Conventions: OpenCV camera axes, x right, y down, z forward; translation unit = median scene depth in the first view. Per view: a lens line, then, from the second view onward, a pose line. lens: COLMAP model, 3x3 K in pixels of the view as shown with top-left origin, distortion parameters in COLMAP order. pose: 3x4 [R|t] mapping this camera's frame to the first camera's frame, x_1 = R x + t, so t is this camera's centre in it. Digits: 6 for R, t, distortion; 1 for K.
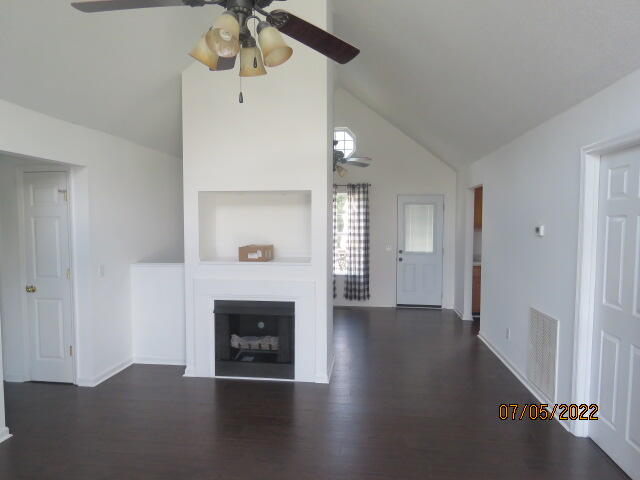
lens RADIAL K [[402.5, 0, 320.6], [0, 402.5, 239.5], [0, 0, 1]] dist [0.000281, -0.004997]
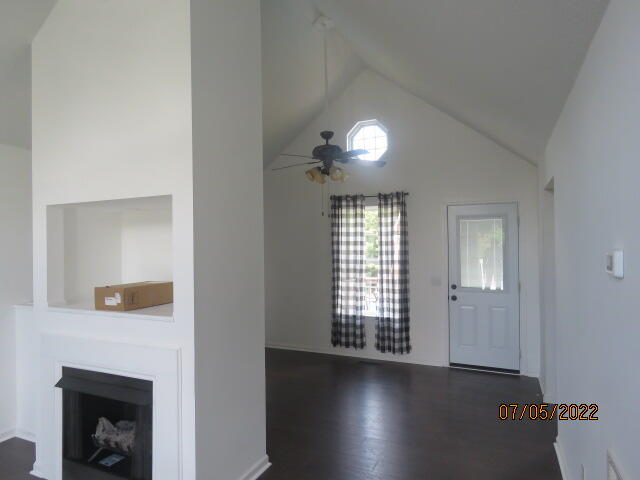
lens RADIAL K [[402.5, 0, 319.9], [0, 402.5, 242.6], [0, 0, 1]] dist [0.000281, -0.004997]
pose [[0.951819, -0.016084, -0.306238, 0.192819], [0.000916, 0.998768, -0.049610, -0.011839], [0.306659, 0.046939, 0.950661, 0.265284]]
